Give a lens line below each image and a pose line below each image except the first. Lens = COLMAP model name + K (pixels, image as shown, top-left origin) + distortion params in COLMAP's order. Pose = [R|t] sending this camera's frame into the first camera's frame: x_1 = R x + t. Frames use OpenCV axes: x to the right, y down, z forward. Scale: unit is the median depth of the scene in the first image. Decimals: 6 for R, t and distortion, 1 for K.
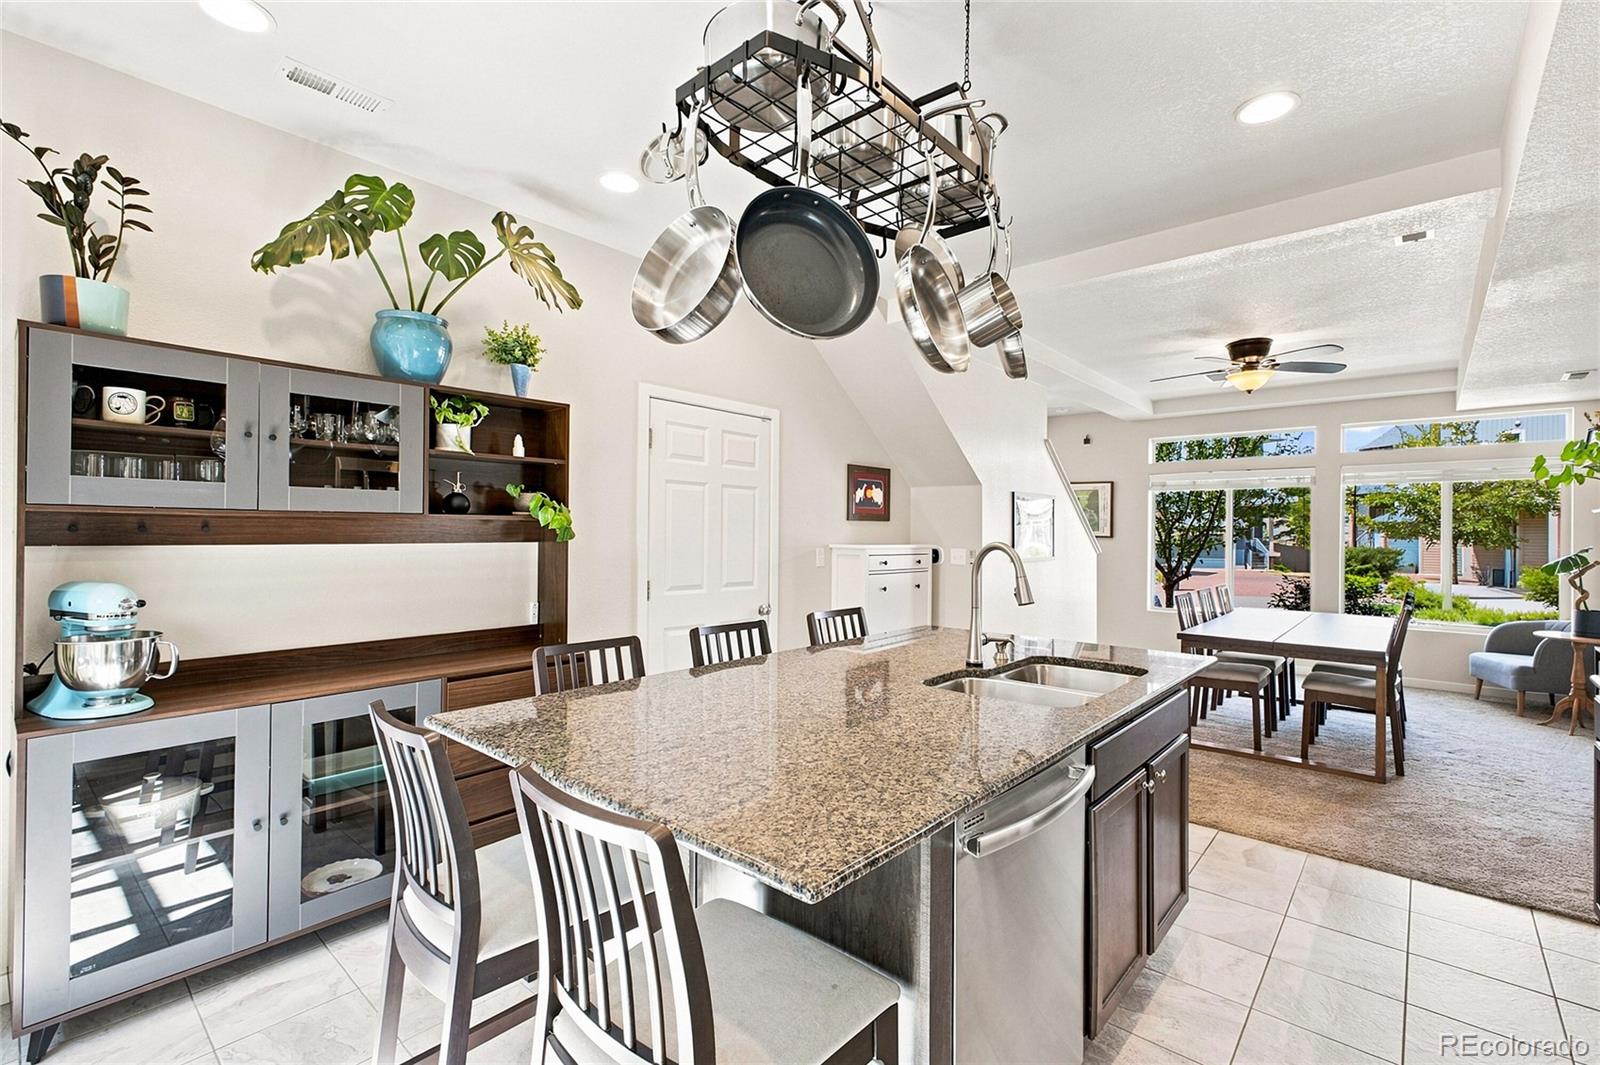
lens RADIAL K [[708.7, 0, 800.0], [0, 708.7, 532.5], [0, 0, 1]] dist [-0.000369, -0.000033]
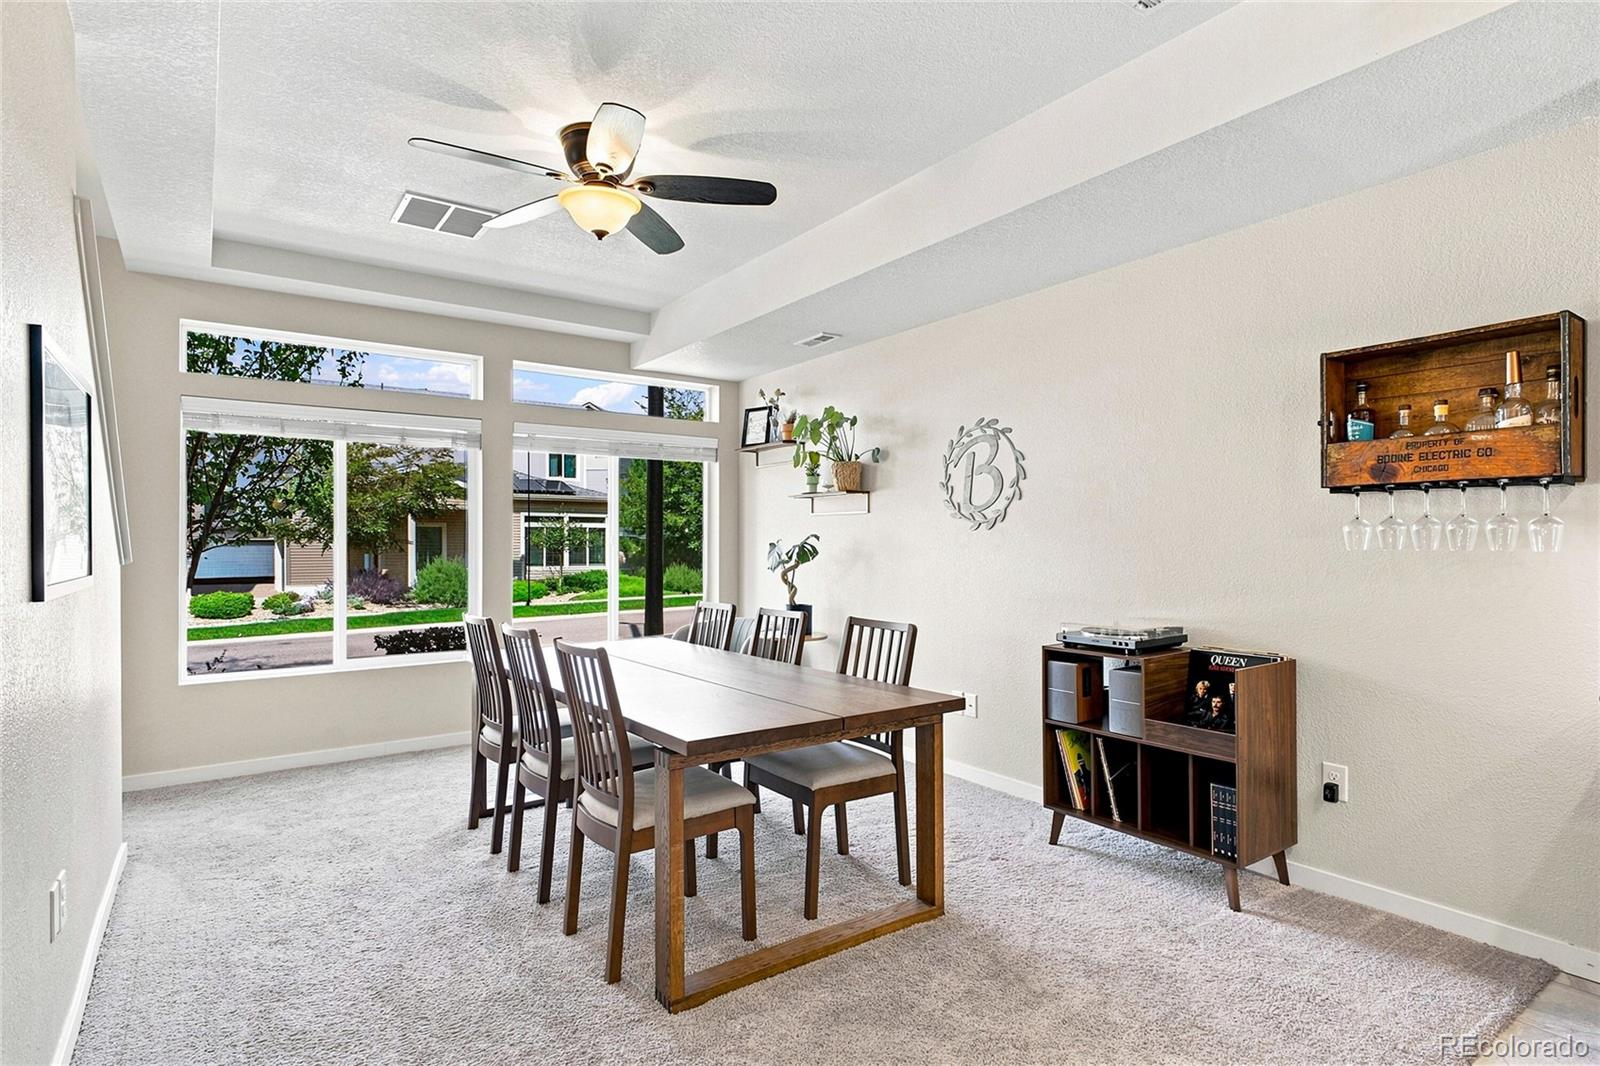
lens RADIAL K [[816.6, 0, 800.0], [0, 816.6, 533.0], [0, 0, 1]] dist [-0.029150, -0.000024]
pose [[0.213224, 0.011835, 0.976932, 0.063115], [-0.001377, 0.999929, -0.011814, 0.019254], [-0.977002, 0.001174, 0.213225, 0.529394]]
